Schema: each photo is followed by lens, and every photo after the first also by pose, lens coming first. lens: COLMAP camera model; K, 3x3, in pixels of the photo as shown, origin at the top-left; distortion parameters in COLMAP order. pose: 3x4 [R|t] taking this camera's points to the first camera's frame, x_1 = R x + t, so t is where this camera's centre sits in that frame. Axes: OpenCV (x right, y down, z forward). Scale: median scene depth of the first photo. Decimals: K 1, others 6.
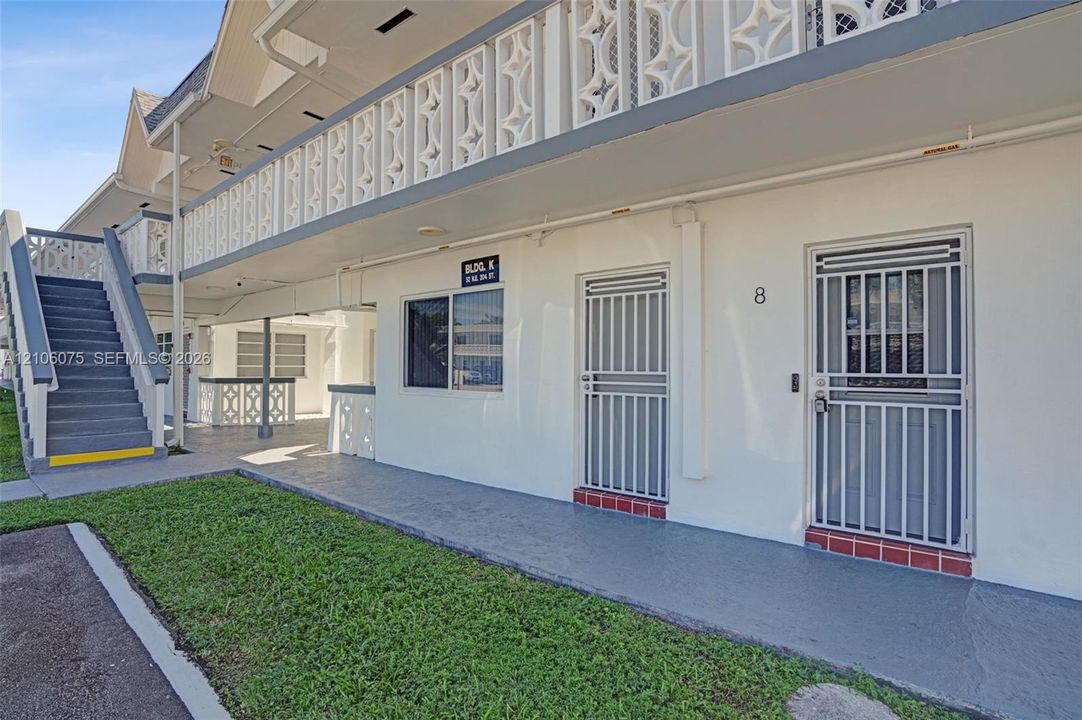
lens RADIAL K [[511.7, 0, 555.9], [0, 511.7, 358.7], [0, 0, 1]] dist [-0.069530, 0.034966]
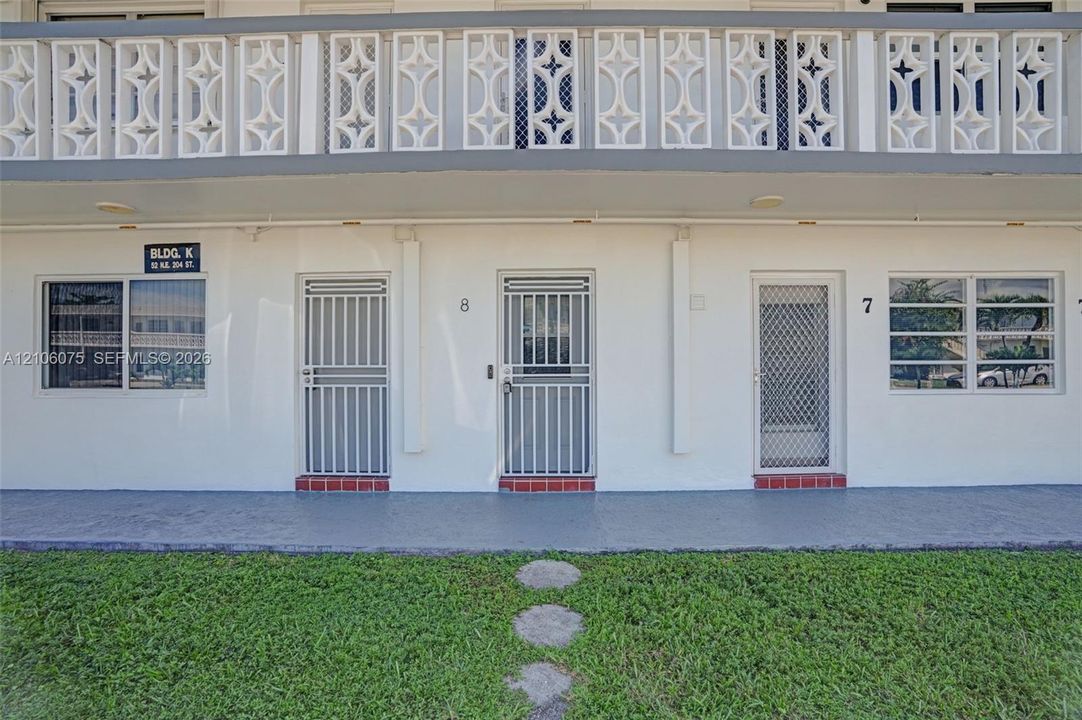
lens RADIAL K [[511.7, 0, 555.9], [0, 511.7, 358.7], [0, 0, 1]] dist [-0.069530, 0.034966]
pose [[0.786227, -0.007257, 0.617895, -0.220397], [-0.001027, 0.999914, 0.013051, -0.004940], [-0.617937, -0.010896, 0.786152, -0.171076]]
